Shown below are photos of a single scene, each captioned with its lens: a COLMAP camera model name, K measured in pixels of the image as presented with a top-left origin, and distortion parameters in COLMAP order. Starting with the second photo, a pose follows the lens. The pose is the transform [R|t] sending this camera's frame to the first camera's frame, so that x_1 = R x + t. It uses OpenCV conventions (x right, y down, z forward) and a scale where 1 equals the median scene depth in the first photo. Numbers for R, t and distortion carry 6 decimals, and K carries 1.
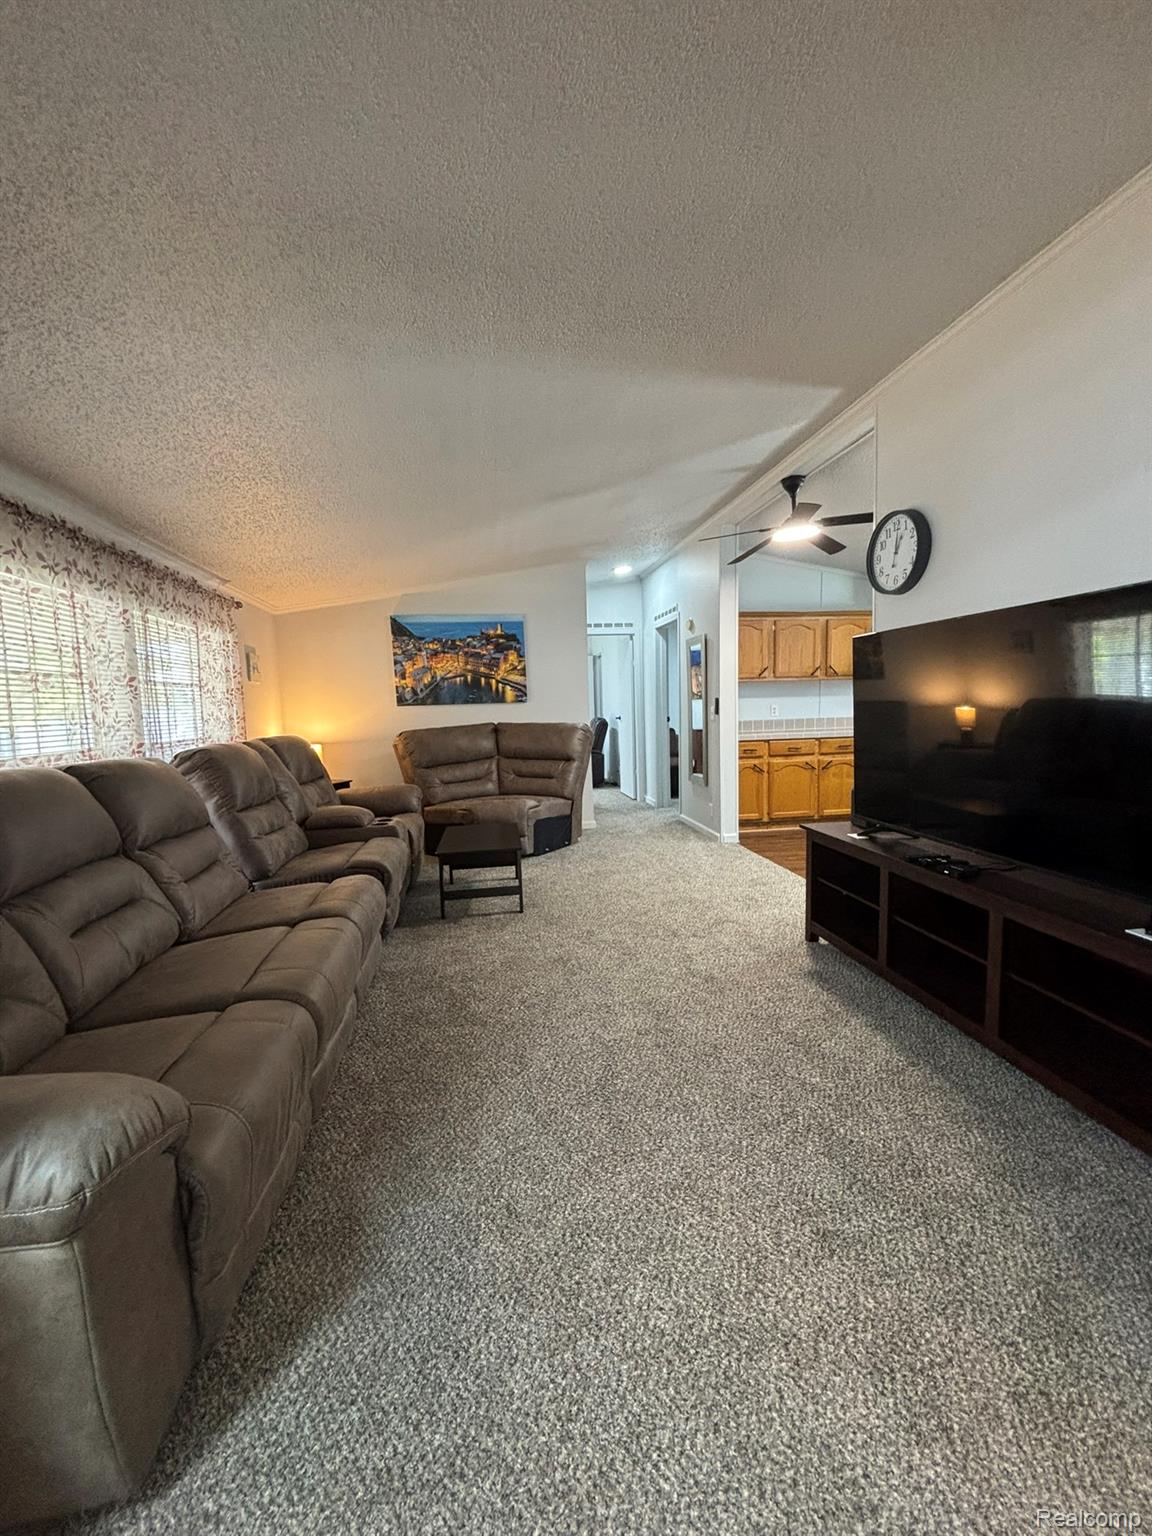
lens RADIAL K [[615.7, 0, 580.1], [0, 615.7, 765.7], [0, 0, 1]] dist [0.000432, -0.000408]
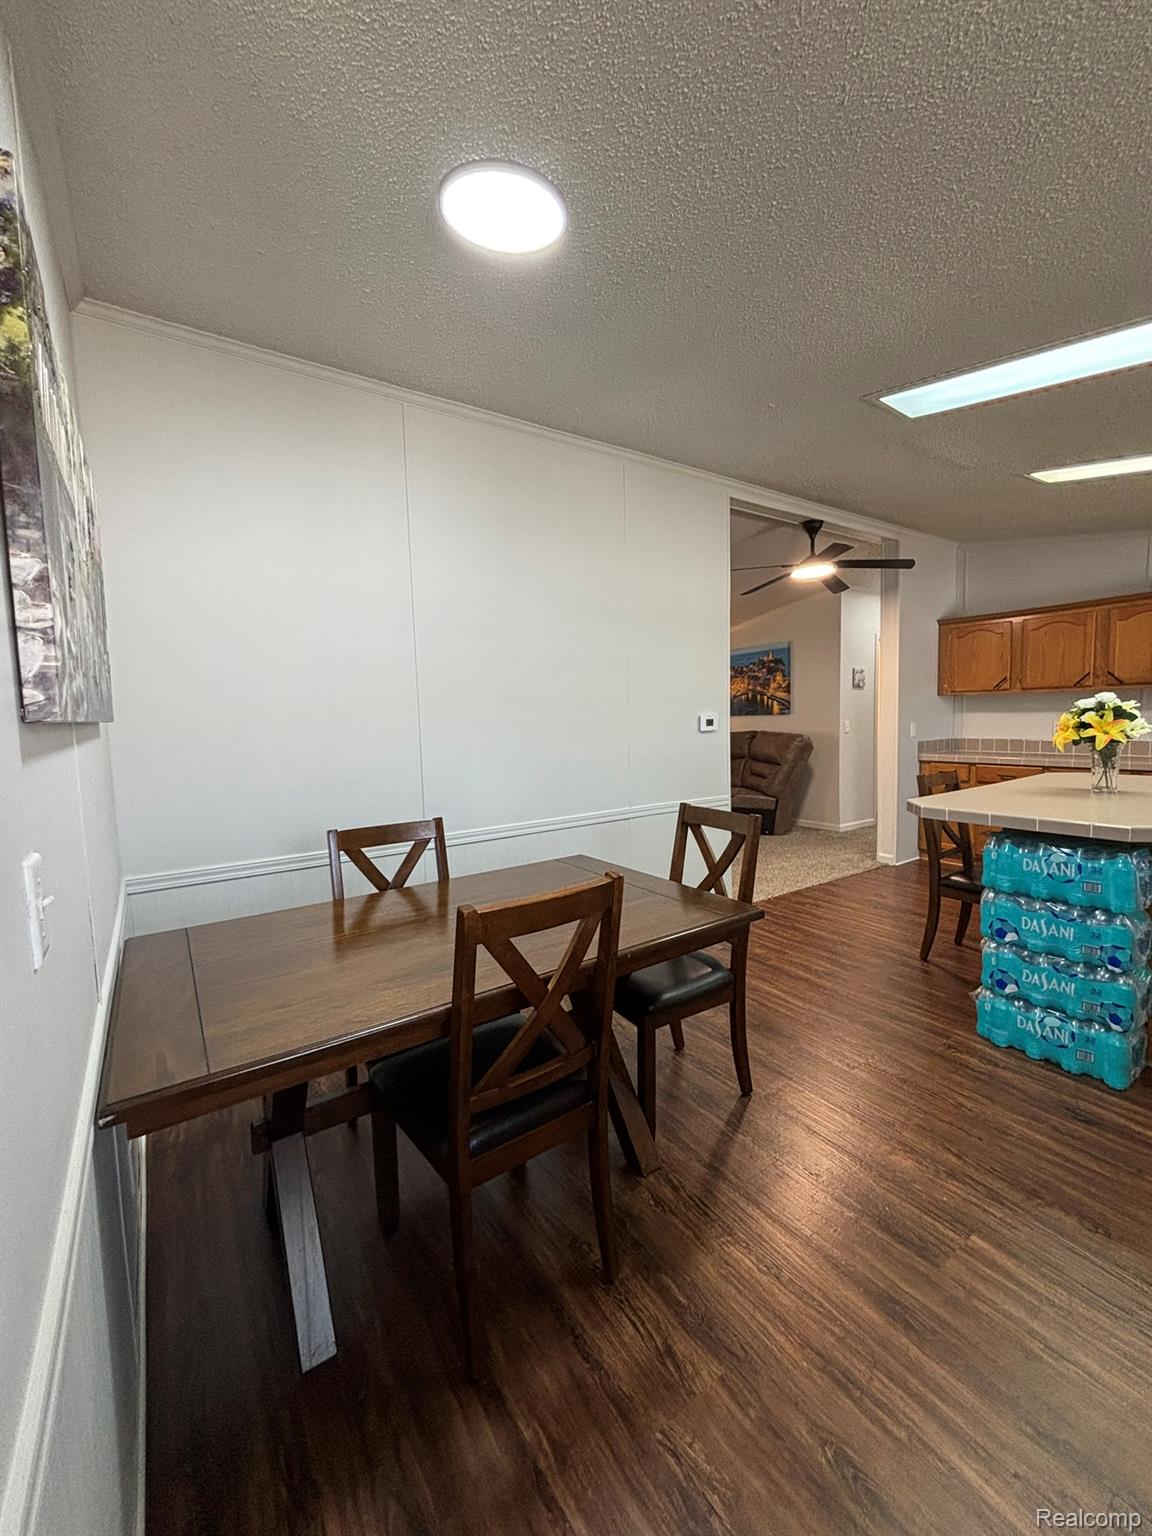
lens RADIAL K [[615.7, 0, 571.9], [0, 615.7, 764.7], [0, 0, 1]] dist [0.000432, -0.000408]
pose [[0.412416, 0.089250, -0.906613, 1.250263], [-0.074501, 0.995160, 0.064077, -0.076626], [0.907944, 0.041117, 0.417070, 0.179731]]
